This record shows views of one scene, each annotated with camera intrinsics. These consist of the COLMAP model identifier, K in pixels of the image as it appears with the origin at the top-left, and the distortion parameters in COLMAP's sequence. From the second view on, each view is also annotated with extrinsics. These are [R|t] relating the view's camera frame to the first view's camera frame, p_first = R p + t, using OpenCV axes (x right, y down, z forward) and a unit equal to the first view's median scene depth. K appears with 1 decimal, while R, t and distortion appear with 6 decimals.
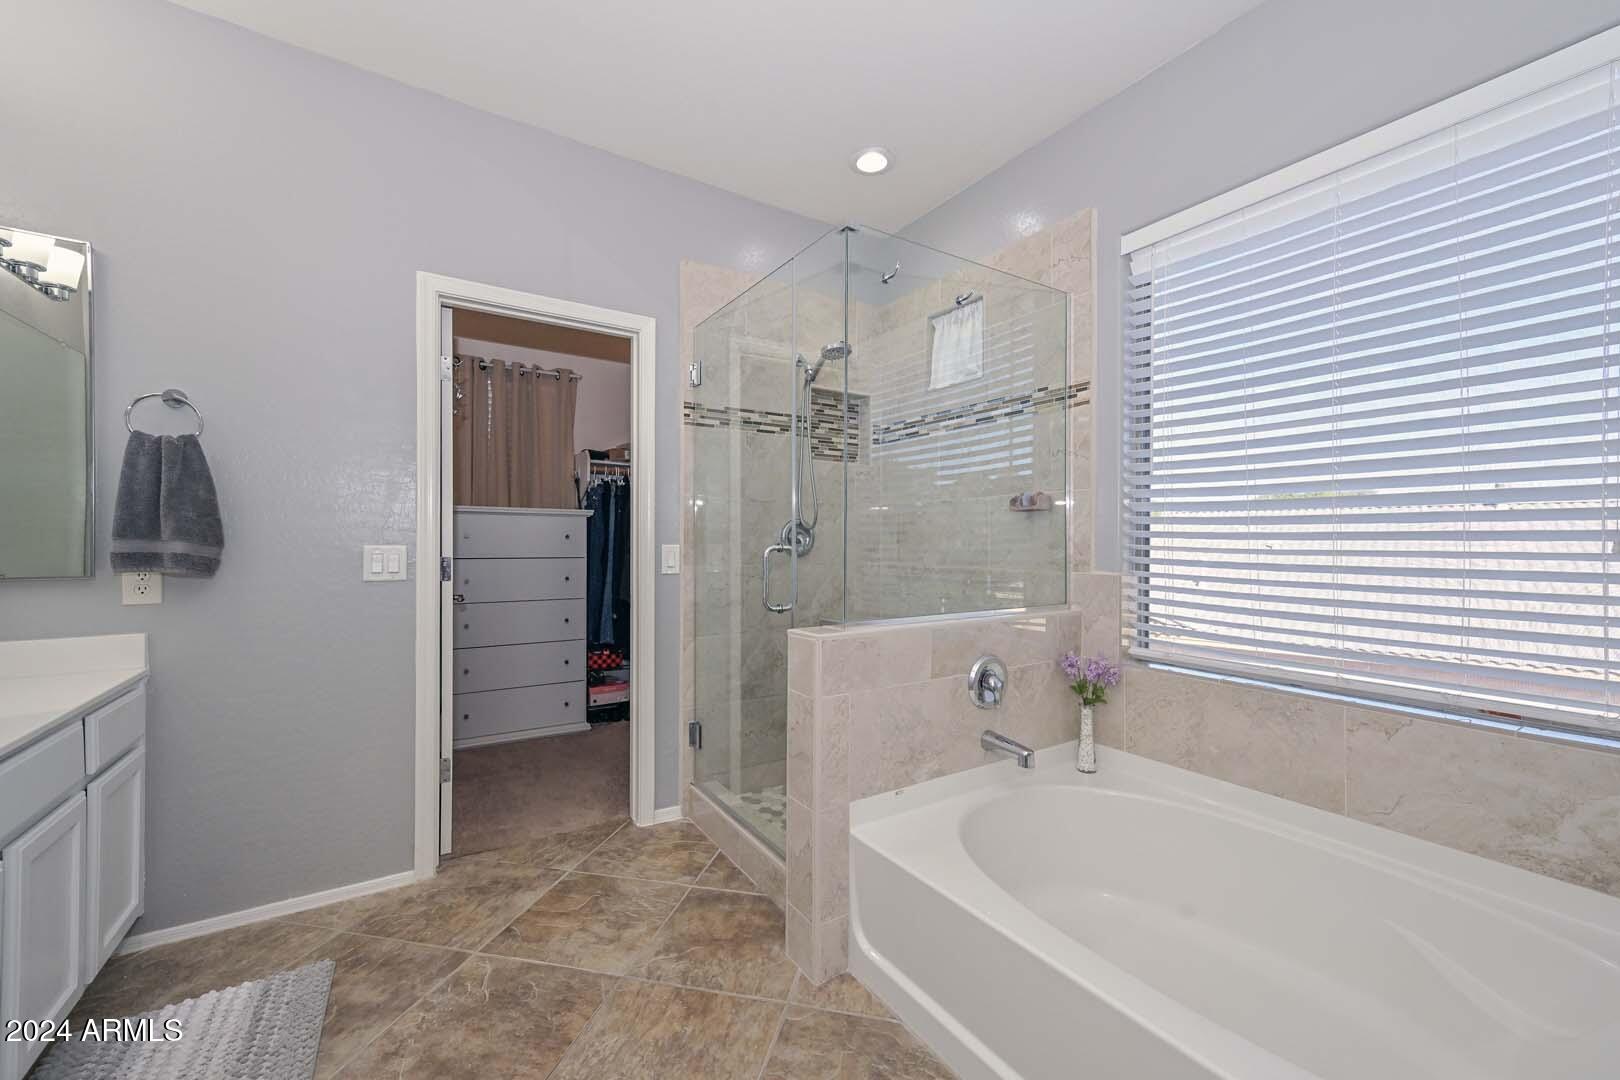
lens RADIAL K [[652.8, 0, 814.9], [0, 652.8, 541.1], [0, 0, 1]] dist [0.011067, -0.000061]
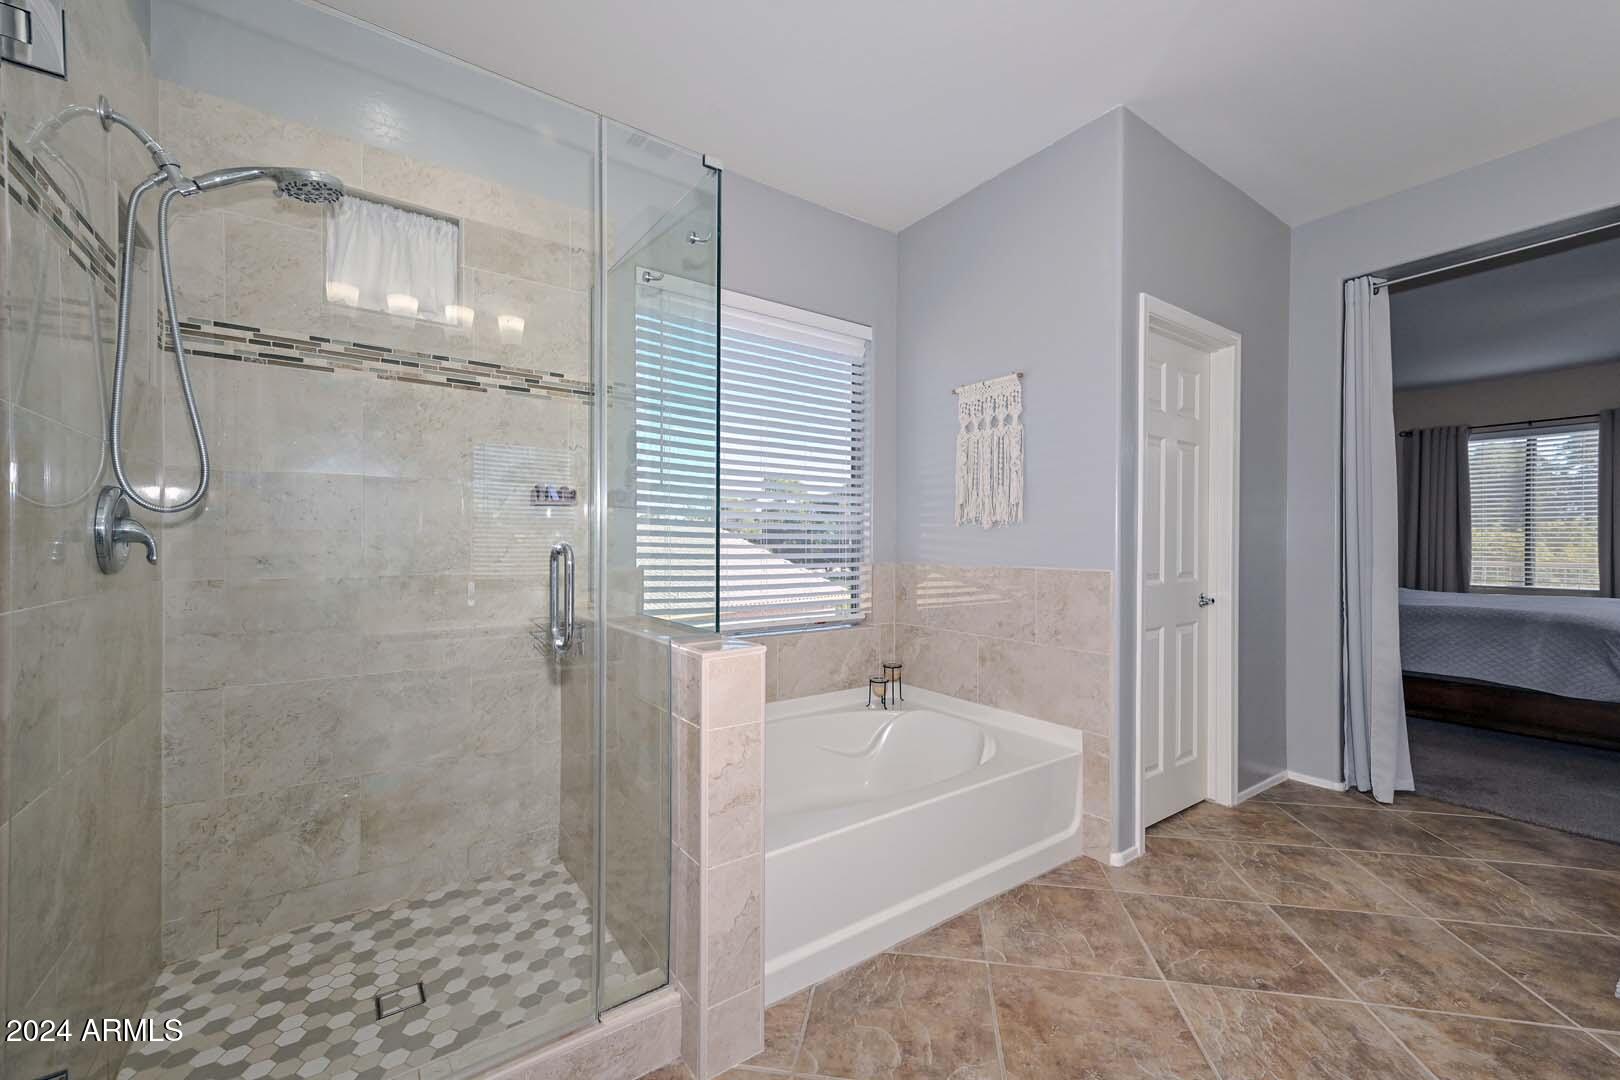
lens RADIAL K [[633.2, 0, 822.2], [0, 633.2, 544.0], [0, 0, 1]] dist [0.018538, 0.000585]
pose [[-0.055217, -0.018567, 0.998302, -0.539799], [-0.009237, 0.999794, 0.018084, -0.010631], [-0.998432, -0.008222, -0.055377, 0.620453]]
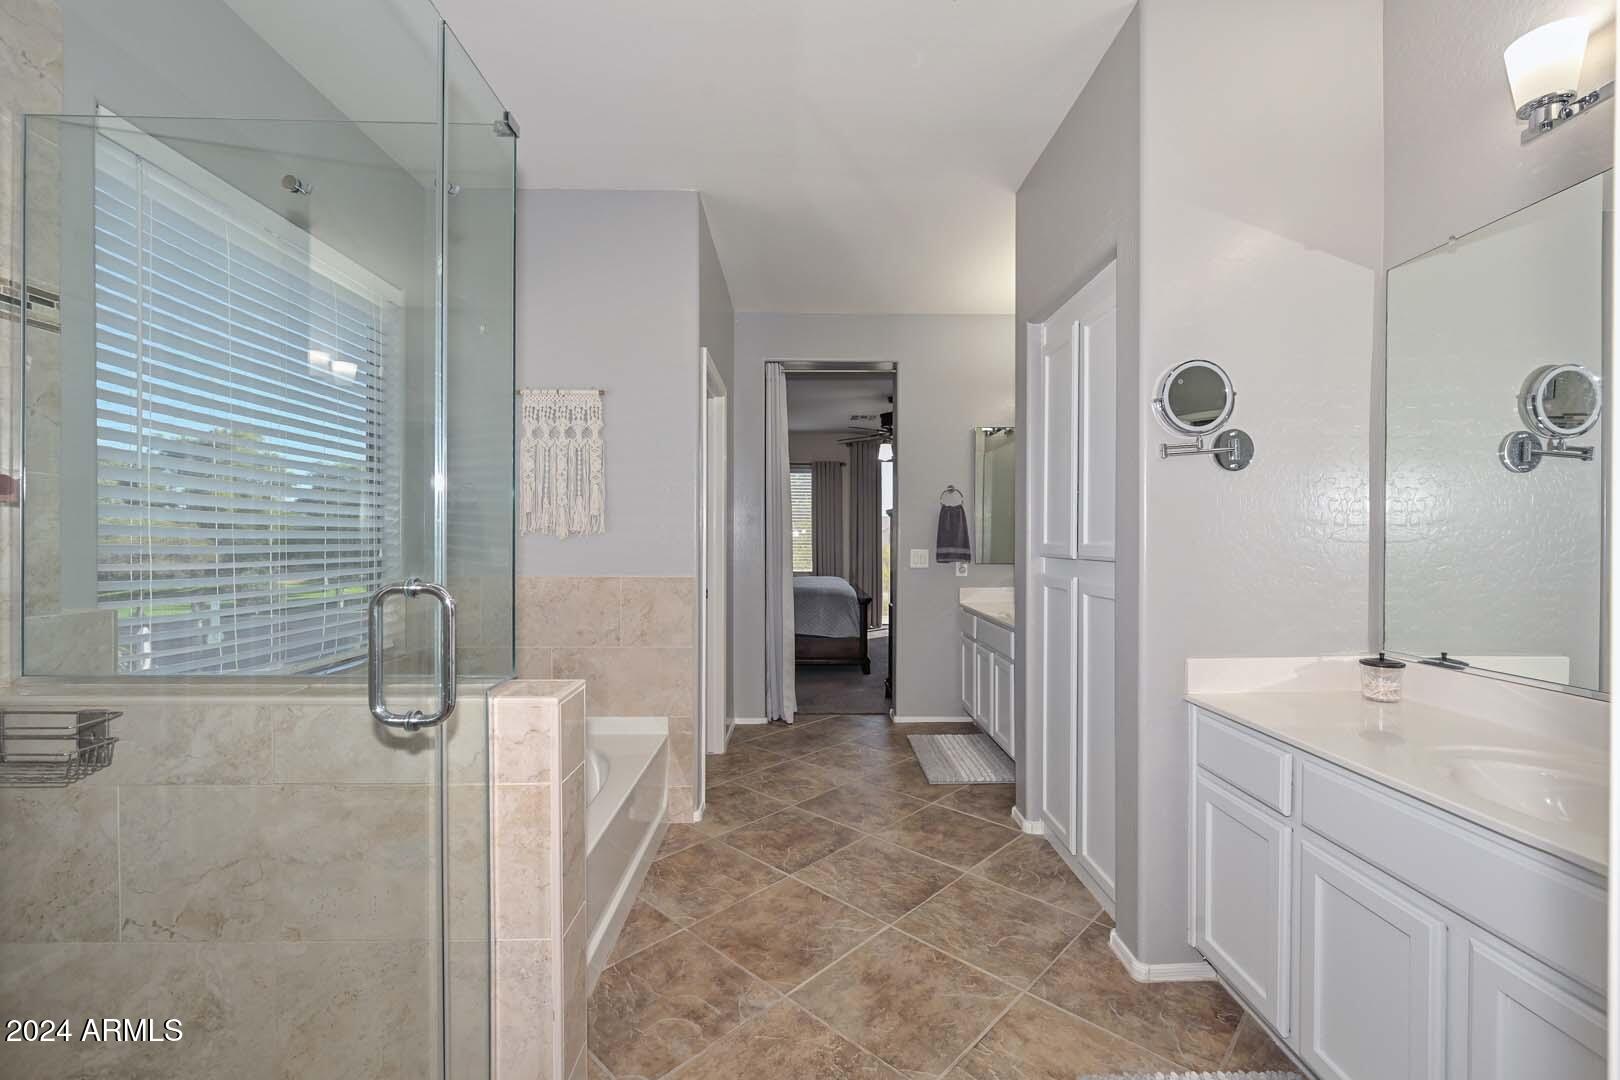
lens RADIAL K [[652.8, 0, 813.3], [0, 652.8, 540.6], [0, 0, 1]] dist [0.011067, -0.000061]
pose [[-0.836907, -0.019018, 0.547014, -0.434246], [-0.019090, 0.999802, 0.005553, -0.031048], [-0.547012, -0.005795, -0.837105, 0.982032]]
